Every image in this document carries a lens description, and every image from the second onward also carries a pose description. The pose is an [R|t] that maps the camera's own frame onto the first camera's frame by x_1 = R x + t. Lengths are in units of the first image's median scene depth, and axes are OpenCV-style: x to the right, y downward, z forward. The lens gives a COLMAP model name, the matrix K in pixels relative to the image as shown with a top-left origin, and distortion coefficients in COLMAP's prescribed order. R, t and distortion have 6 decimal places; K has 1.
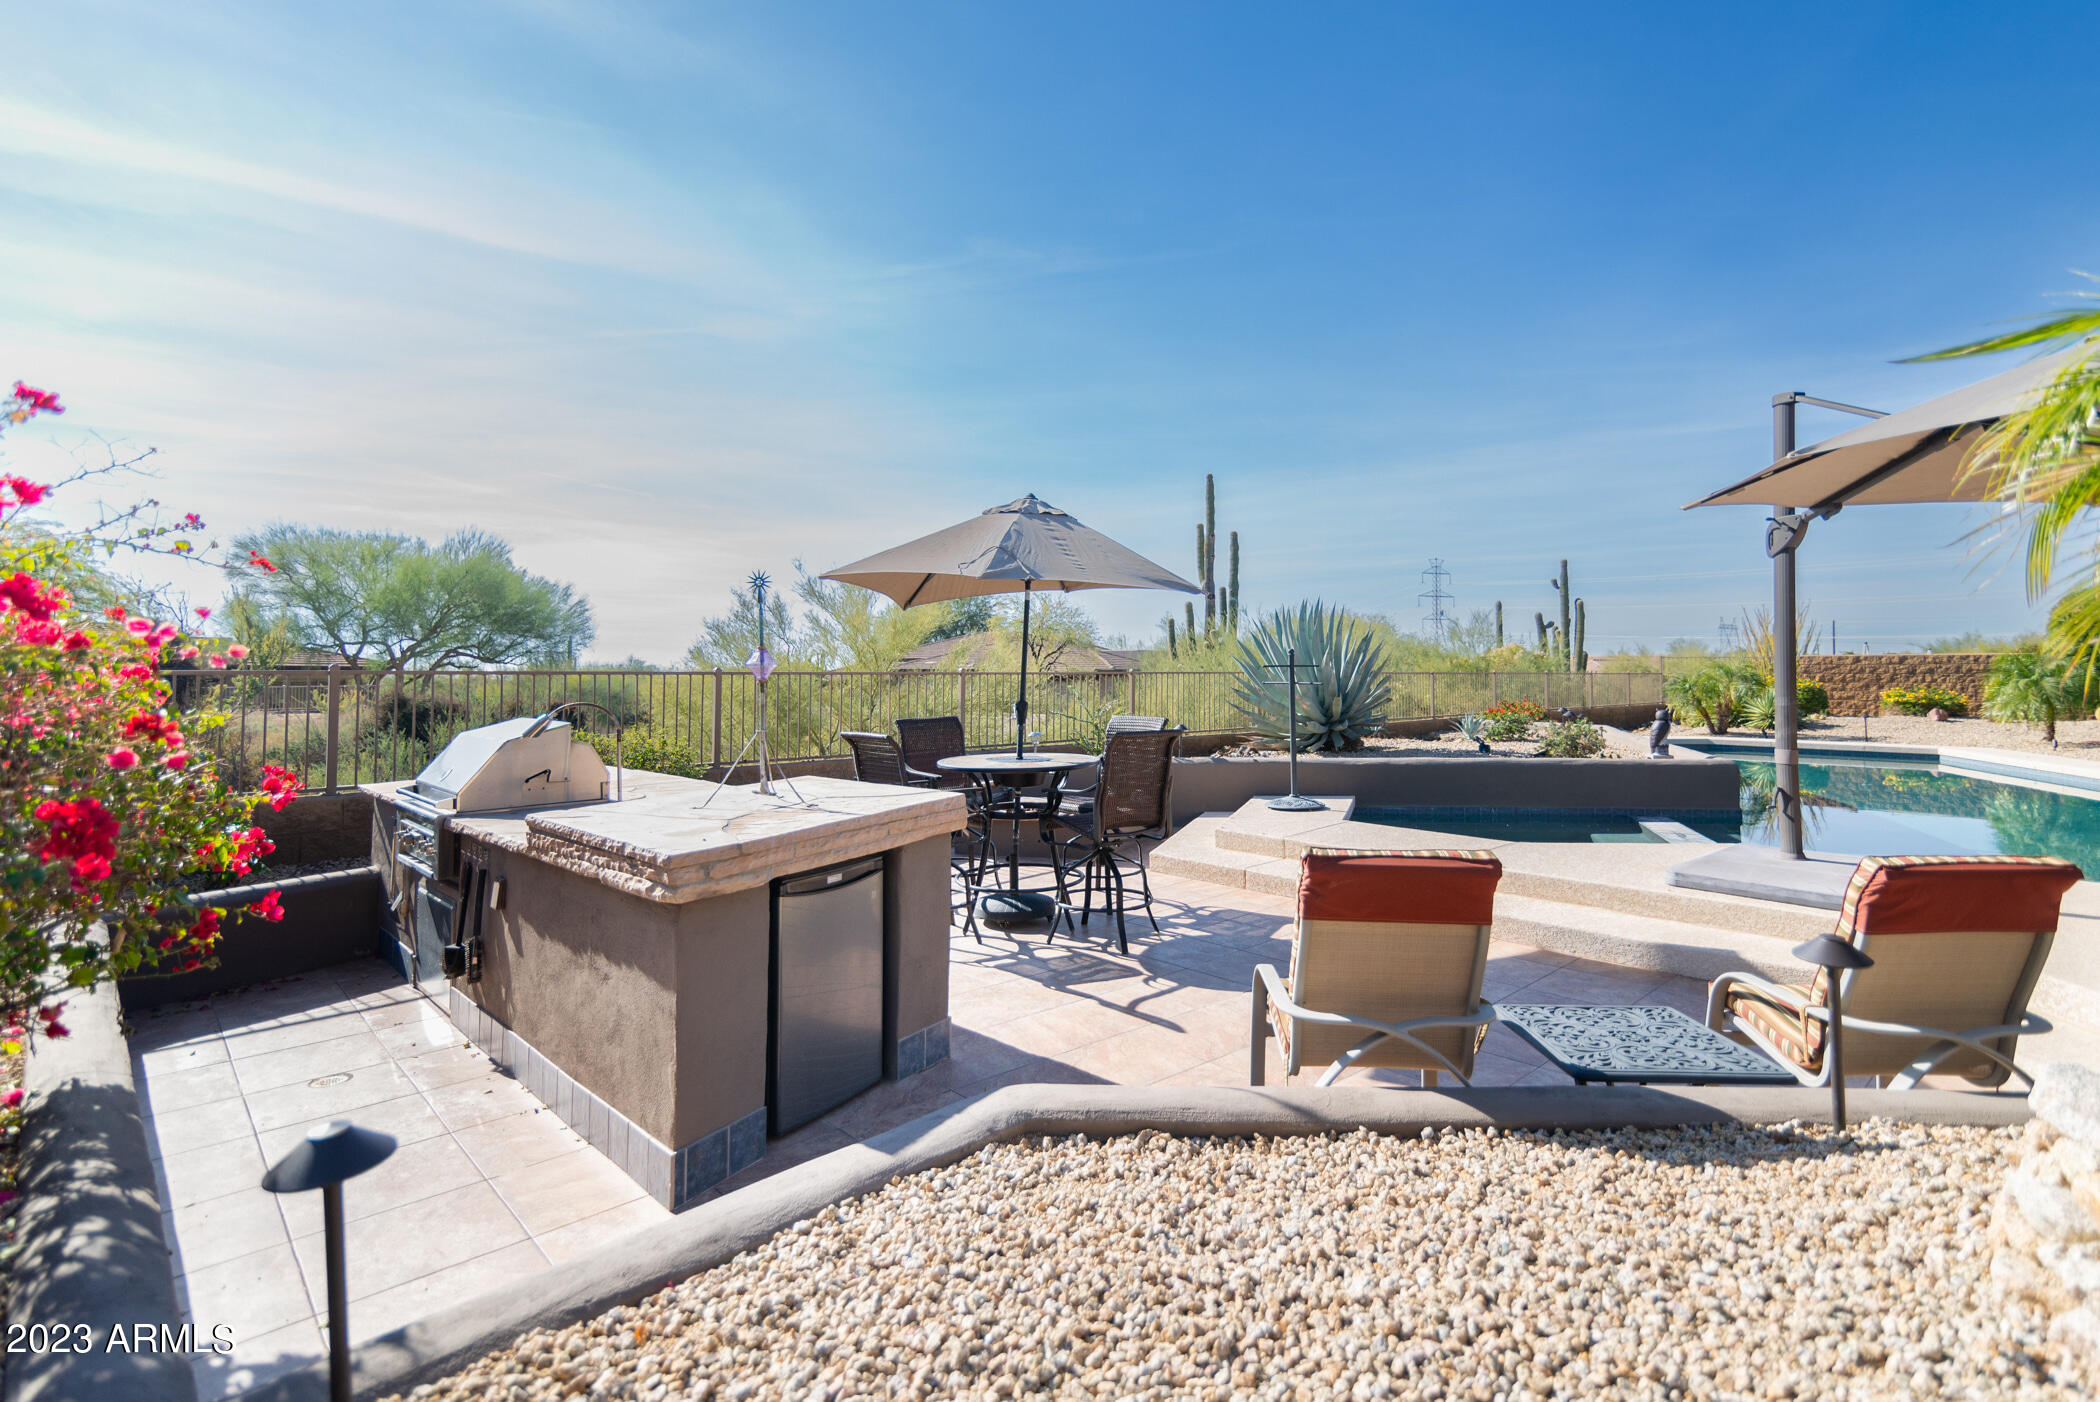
lens RADIAL K [[1037.5, 0, 1081.5], [0, 1037.5, 659.3], [0, 0, 1]] dist [0.013767, 0.001123]
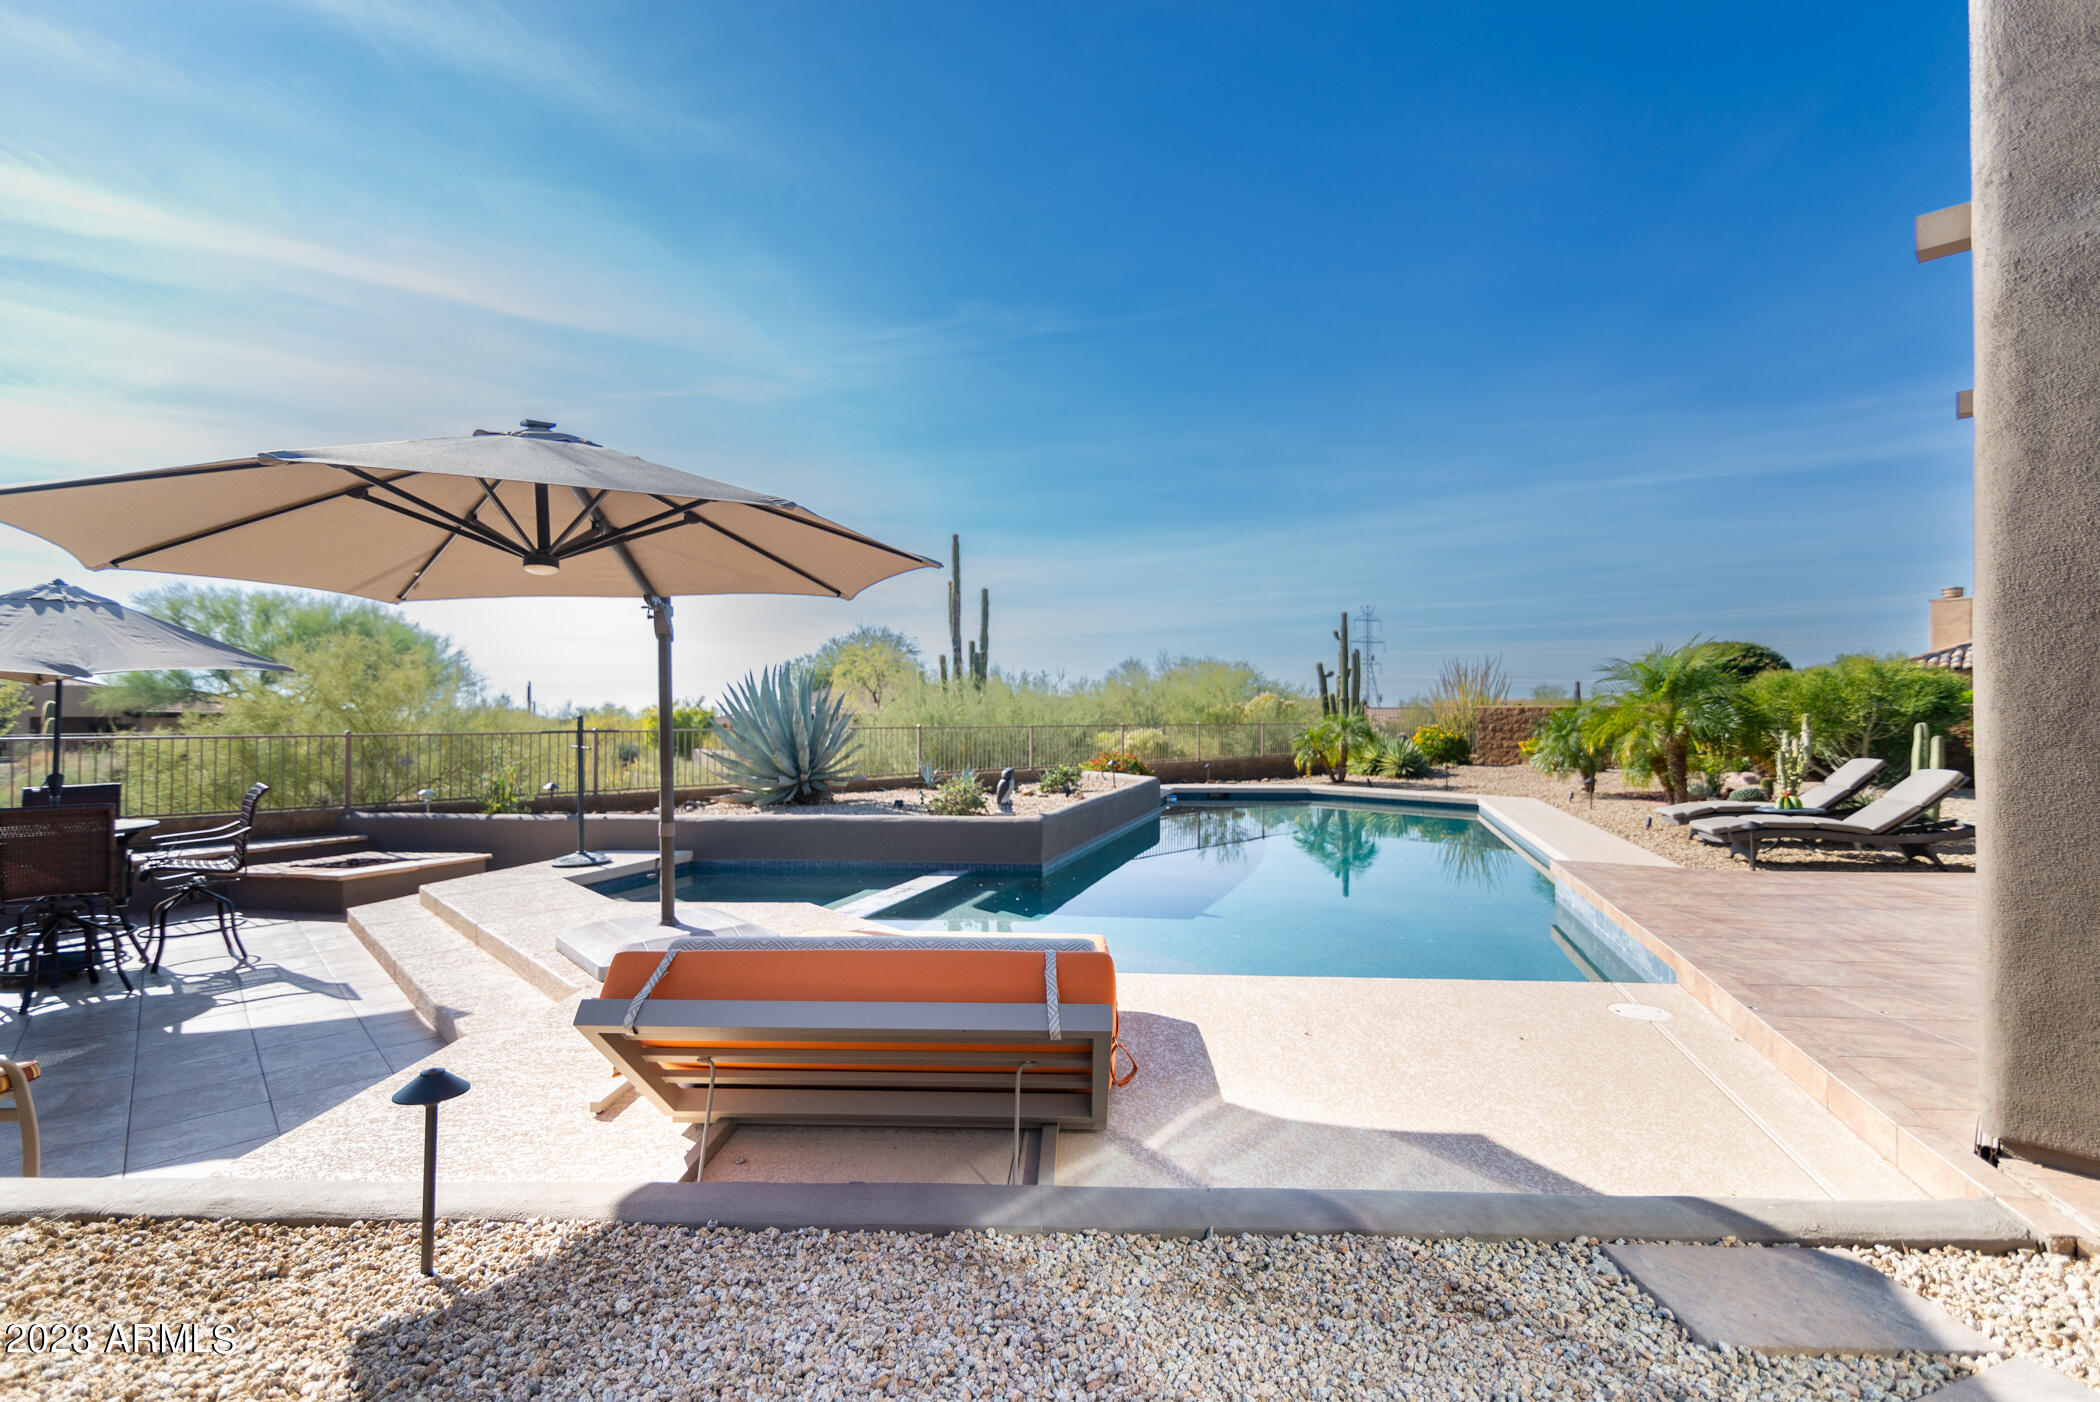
lens RADIAL K [[987.2, 0, 1044.5], [0, 987.2, 697.2], [0, 0, 1]] dist [0.010557, -0.000050]
pose [[0.999708, -0.000508, -0.024169, 0.502110], [0.000424, 0.999994, -0.003496, -0.017814], [0.024171, 0.003484, 0.999702, -0.009057]]
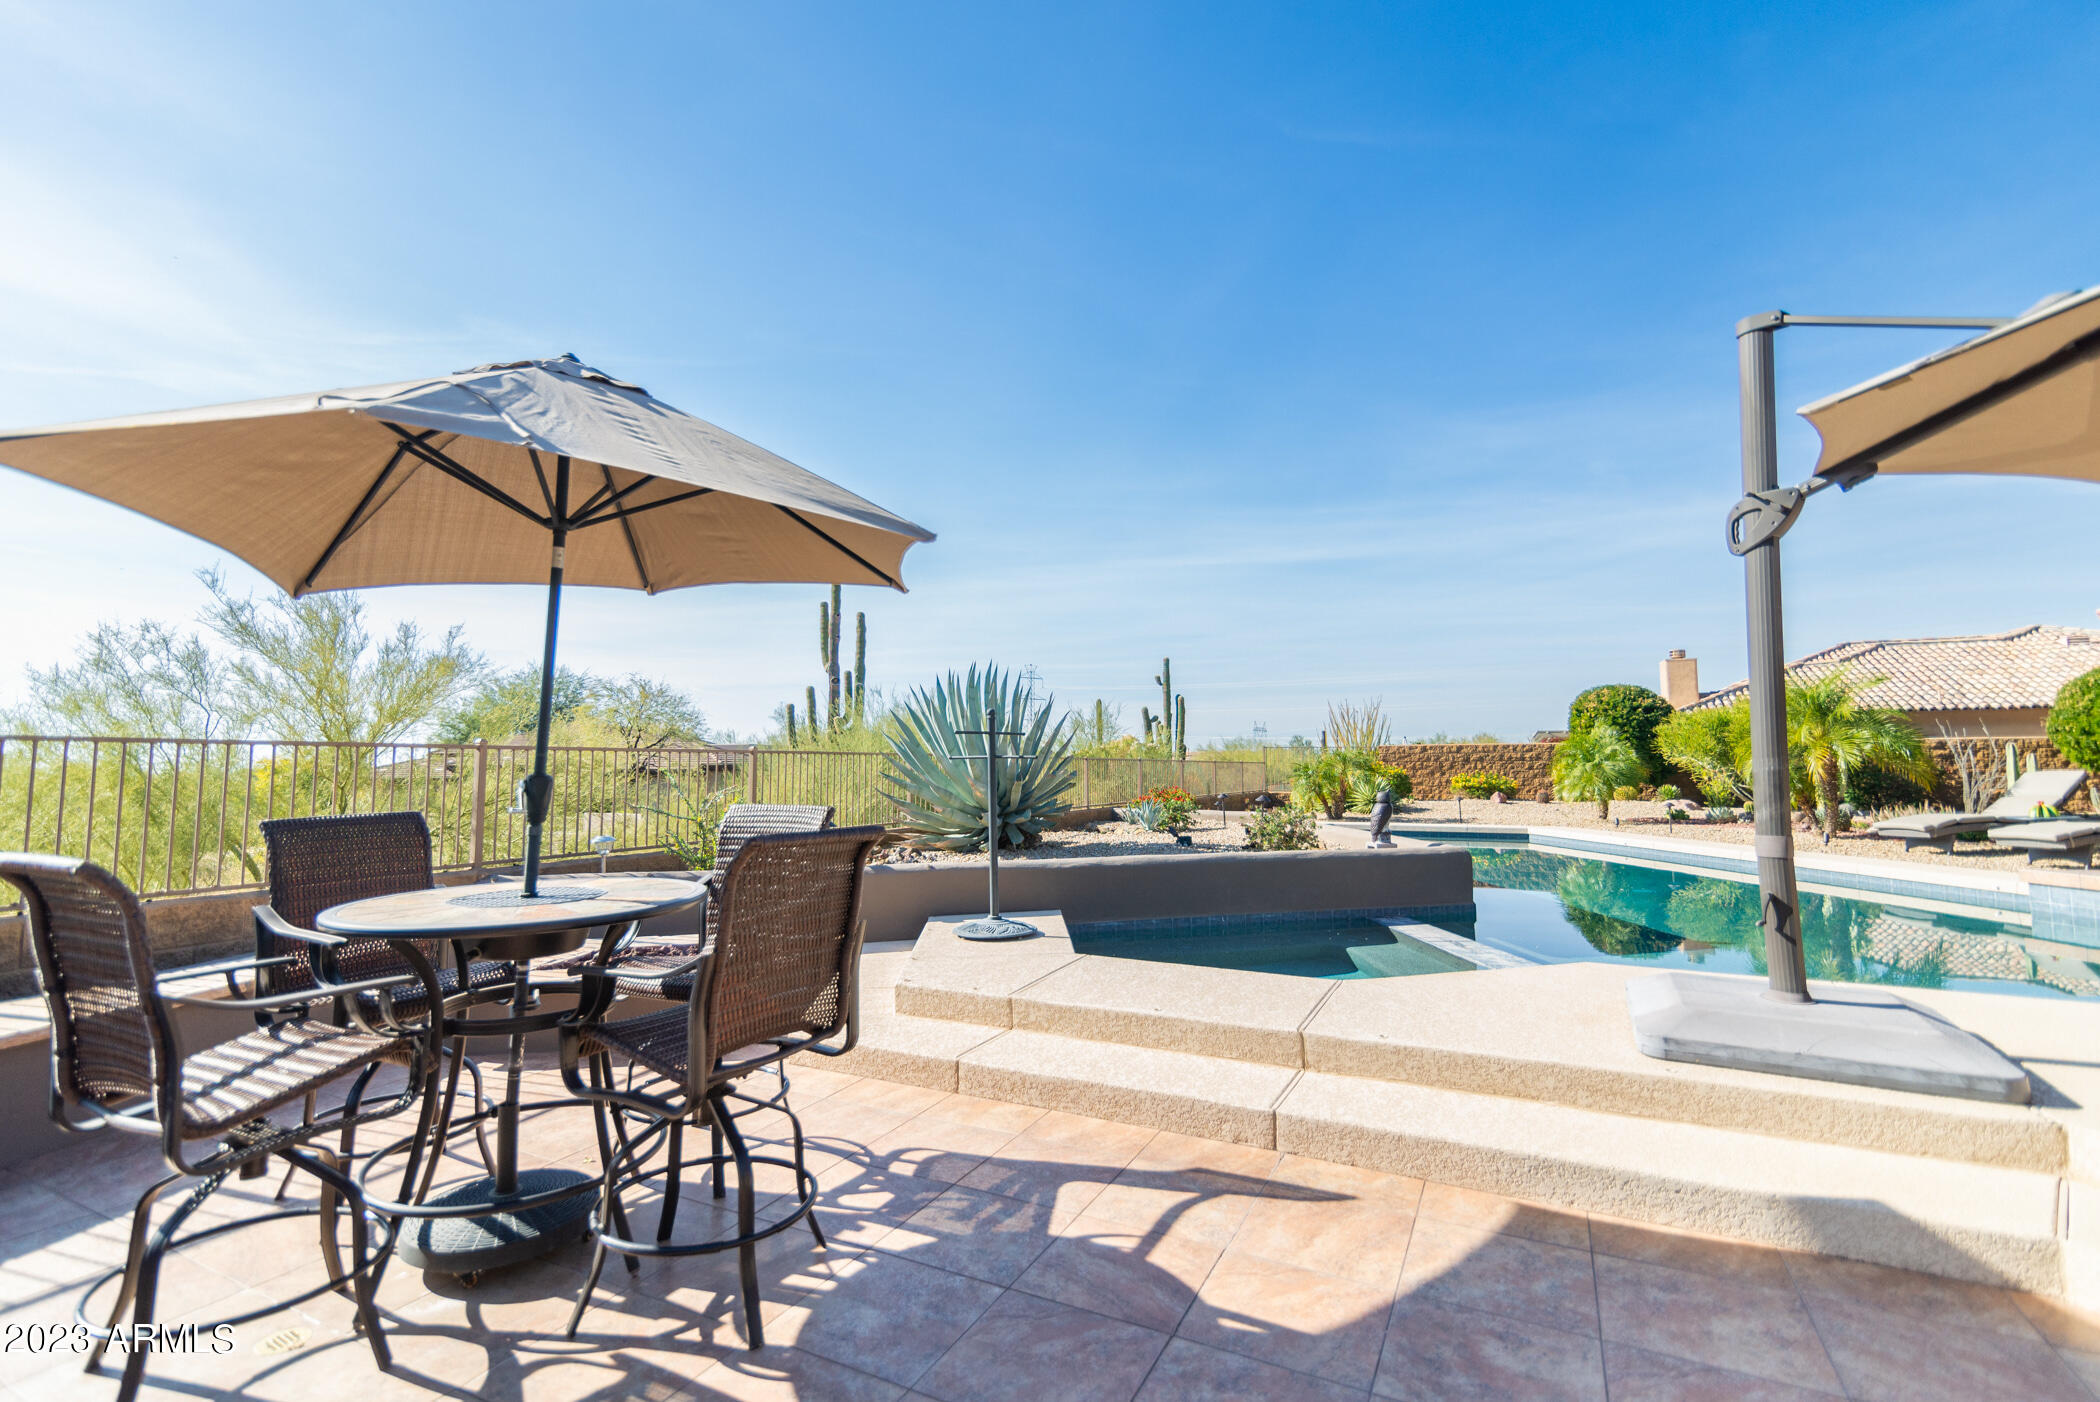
lens RADIAL K [[987.2, 0, 1028.9], [0, 987.2, 693.3], [0, 0, 1]] dist [0.010557, -0.000050]
pose [[0.945222, 0.020661, 0.325774, 0.003885], [0.000689, 0.997866, -0.065284, 0.016612], [-0.326428, 0.061932, 0.943191, 0.250874]]
